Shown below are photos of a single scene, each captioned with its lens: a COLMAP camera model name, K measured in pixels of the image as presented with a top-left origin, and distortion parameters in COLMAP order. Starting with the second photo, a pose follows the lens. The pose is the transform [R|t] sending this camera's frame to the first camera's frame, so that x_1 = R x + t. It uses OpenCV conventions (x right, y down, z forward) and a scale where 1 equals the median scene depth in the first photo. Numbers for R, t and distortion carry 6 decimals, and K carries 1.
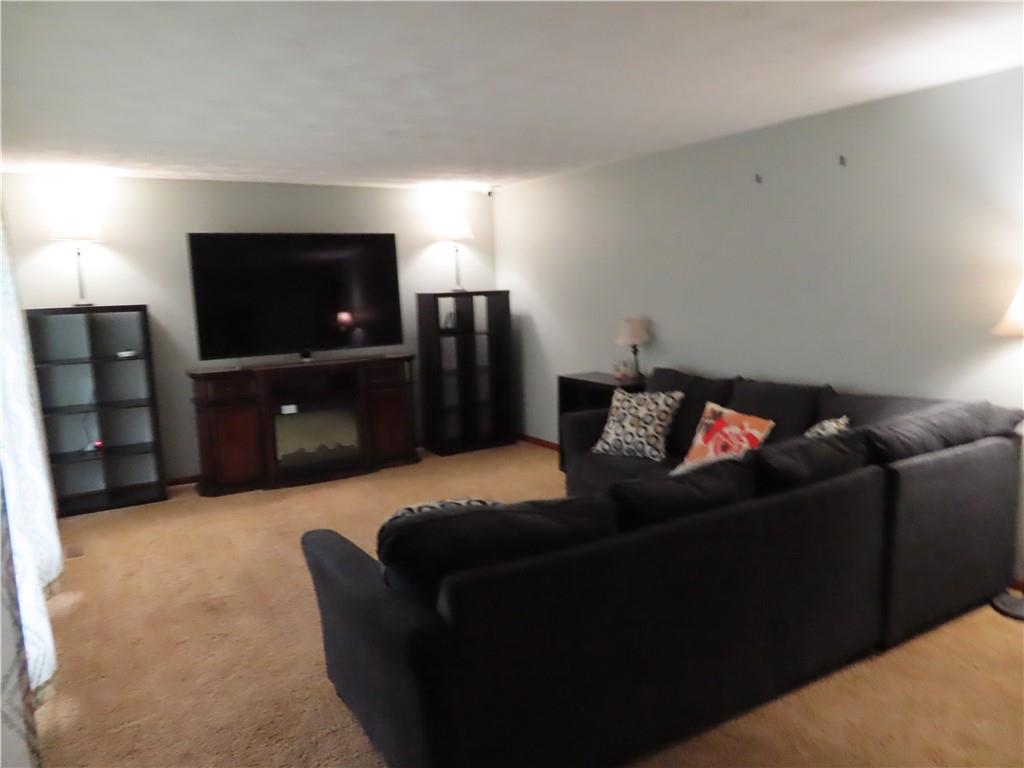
lens RADIAL K [[727.9, 0, 511.1], [0, 727.9, 382.9], [0, 0, 1]] dist [-0.009569, 0.000557]
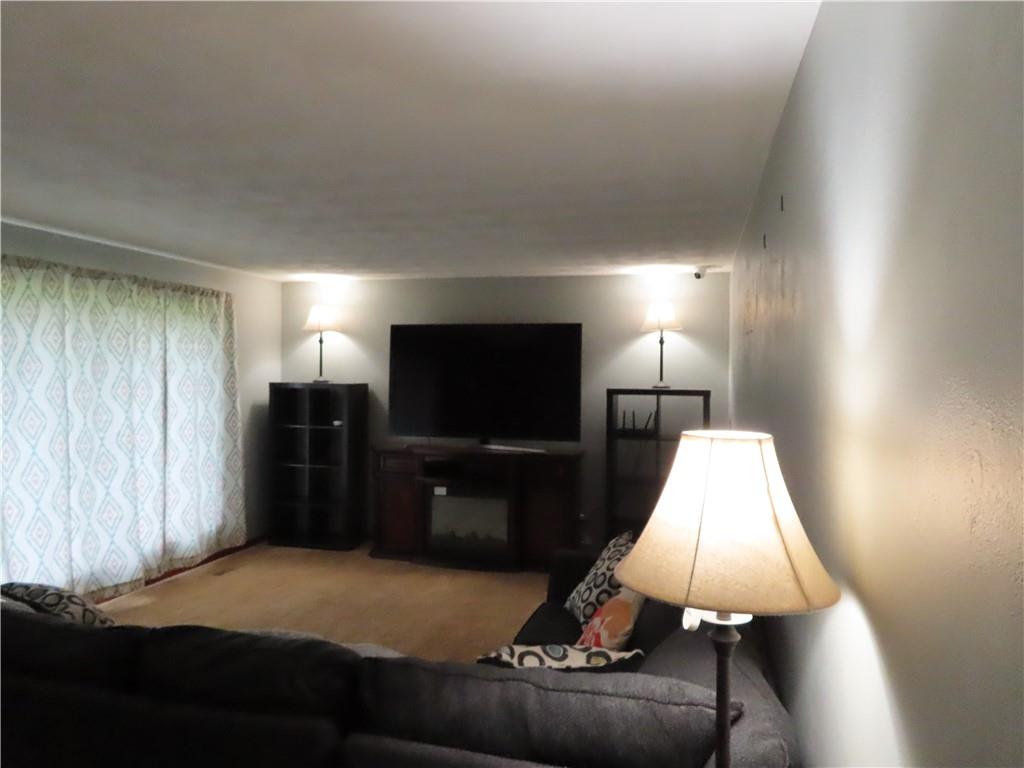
lens RADIAL K [[727.9, 0, 511.1], [0, 727.9, 382.9], [0, 0, 1]] dist [-0.009569, 0.000557]
pose [[0.706285, 0.048286, -0.706279, 0.444899], [-0.135111, 0.988527, -0.067530, -0.053841], [0.694915, 0.143122, 0.704705, 0.287164]]
